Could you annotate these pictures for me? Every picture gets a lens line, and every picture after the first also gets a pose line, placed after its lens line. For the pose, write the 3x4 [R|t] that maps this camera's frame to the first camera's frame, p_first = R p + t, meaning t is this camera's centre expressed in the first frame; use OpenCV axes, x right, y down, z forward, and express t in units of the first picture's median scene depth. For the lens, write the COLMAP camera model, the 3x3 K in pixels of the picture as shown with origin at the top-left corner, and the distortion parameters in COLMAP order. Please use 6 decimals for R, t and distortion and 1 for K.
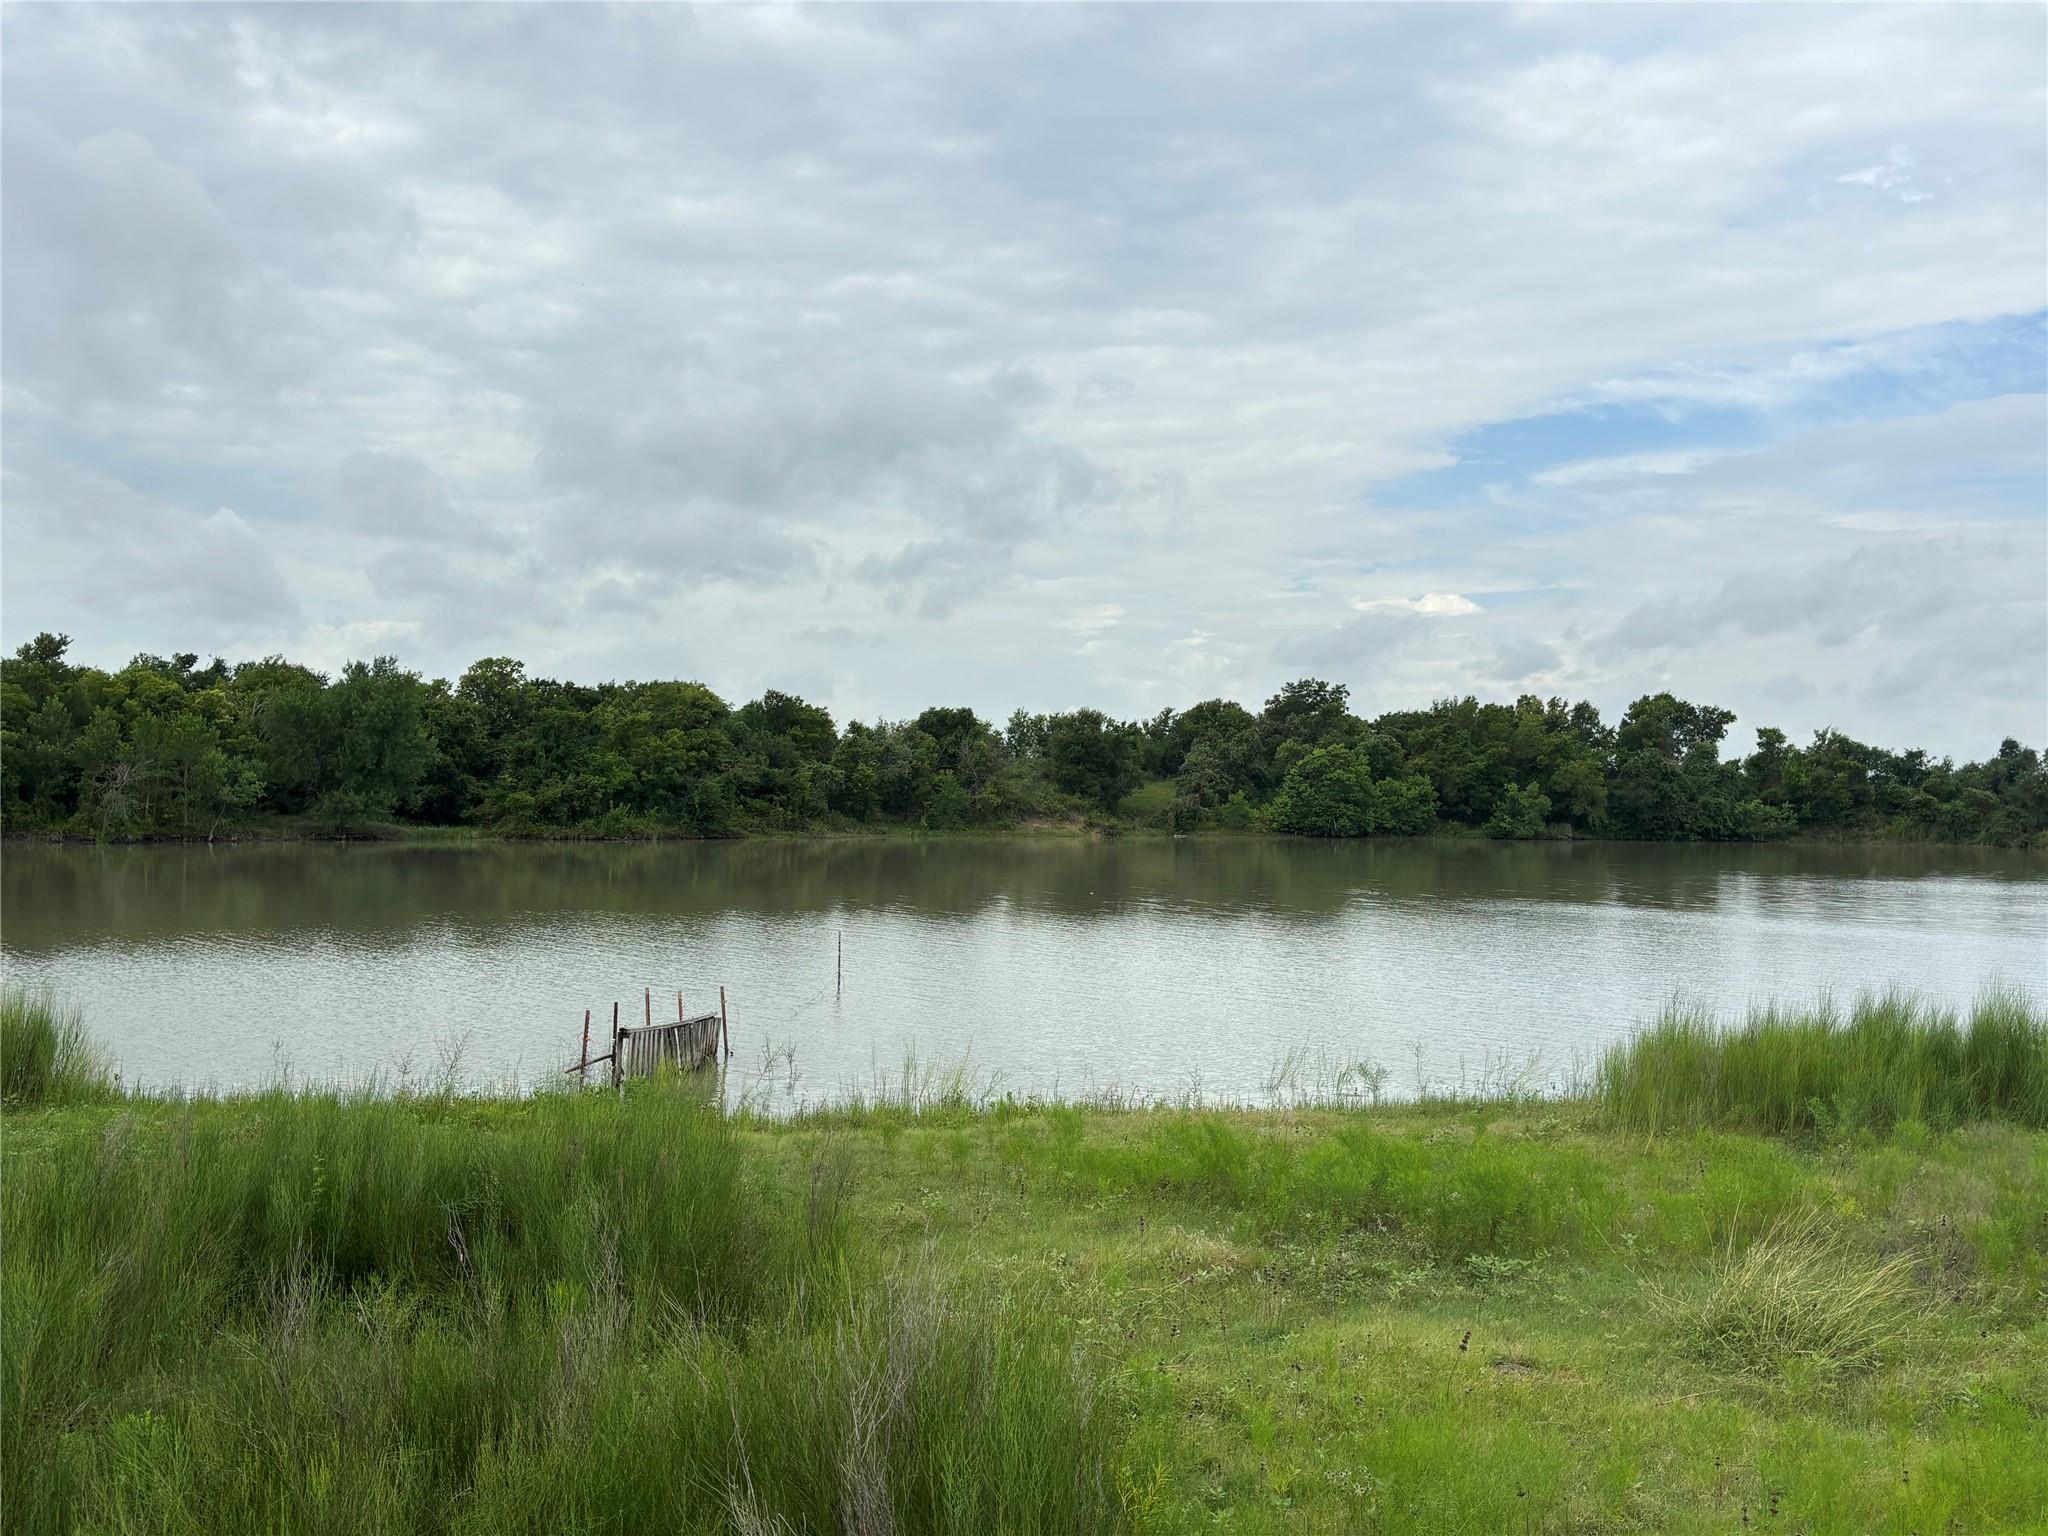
lens RADIAL K [[1985.8, 0, 1024.5], [0, 1985.8, 803.5], [0, 0, 1]] dist [-0.060794, 0.216414]
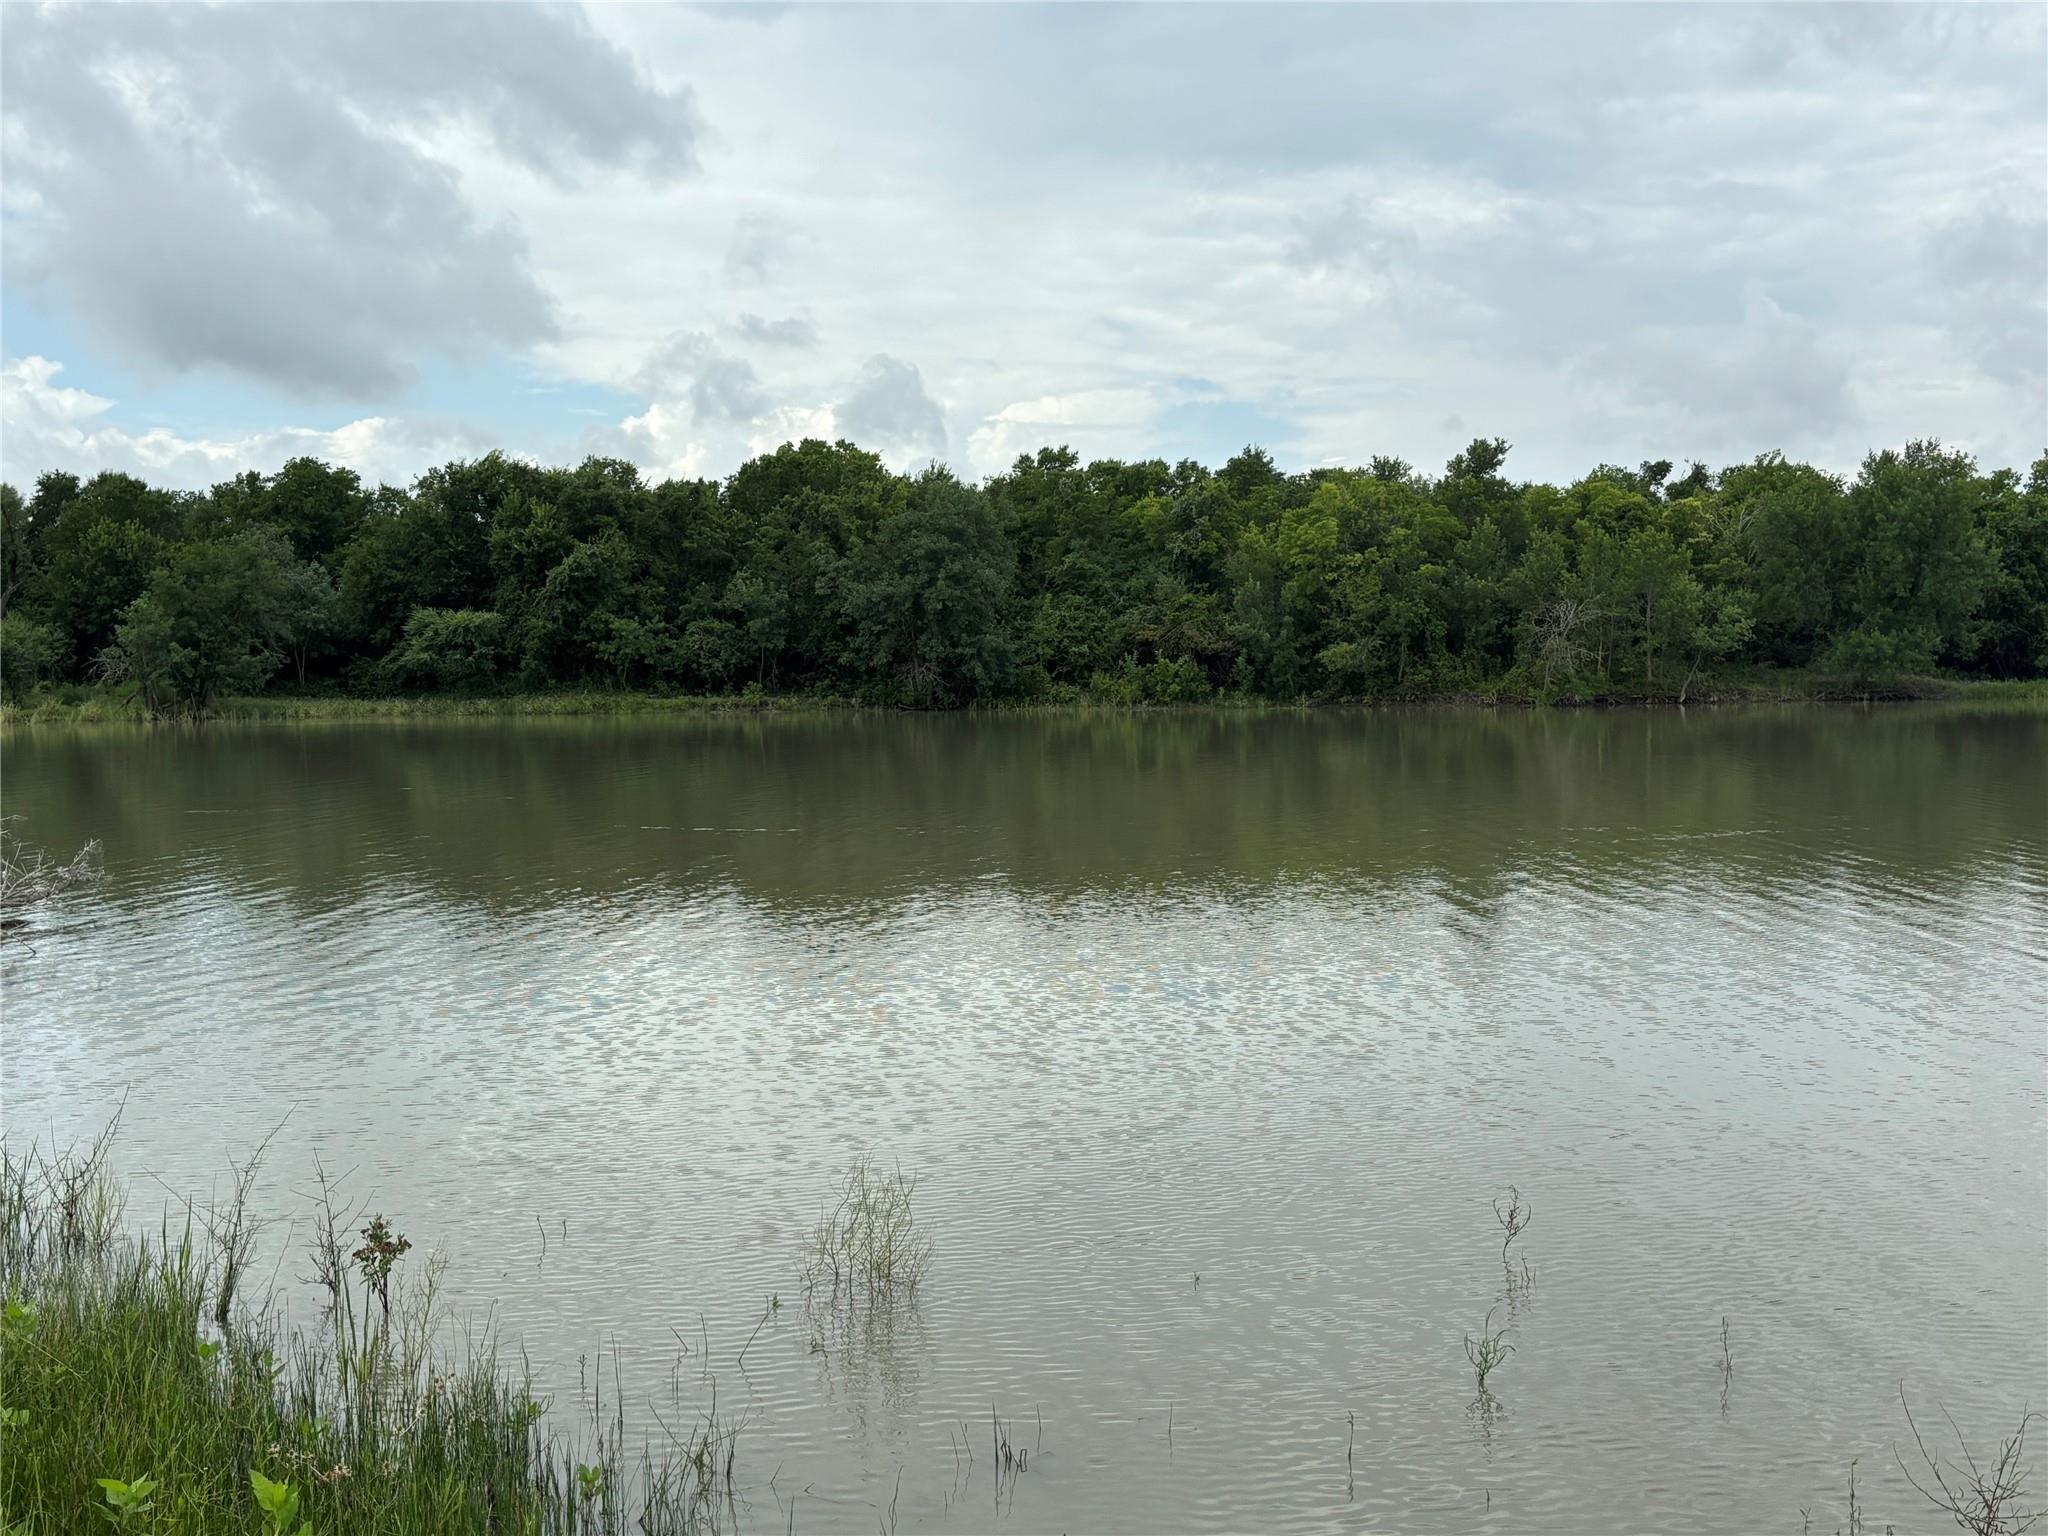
lens RADIAL K [[2394.3, 0, 1024.0], [0, 2394.3, 768.0], [0, 0, 1]] dist [0.149835, -0.551330]
pose [[0.783624, 0.002707, -0.621229, -0.042657], [0.021880, 0.999250, 0.031954, 0.008715], [0.620850, -0.038632, 0.782977, 0.134885]]
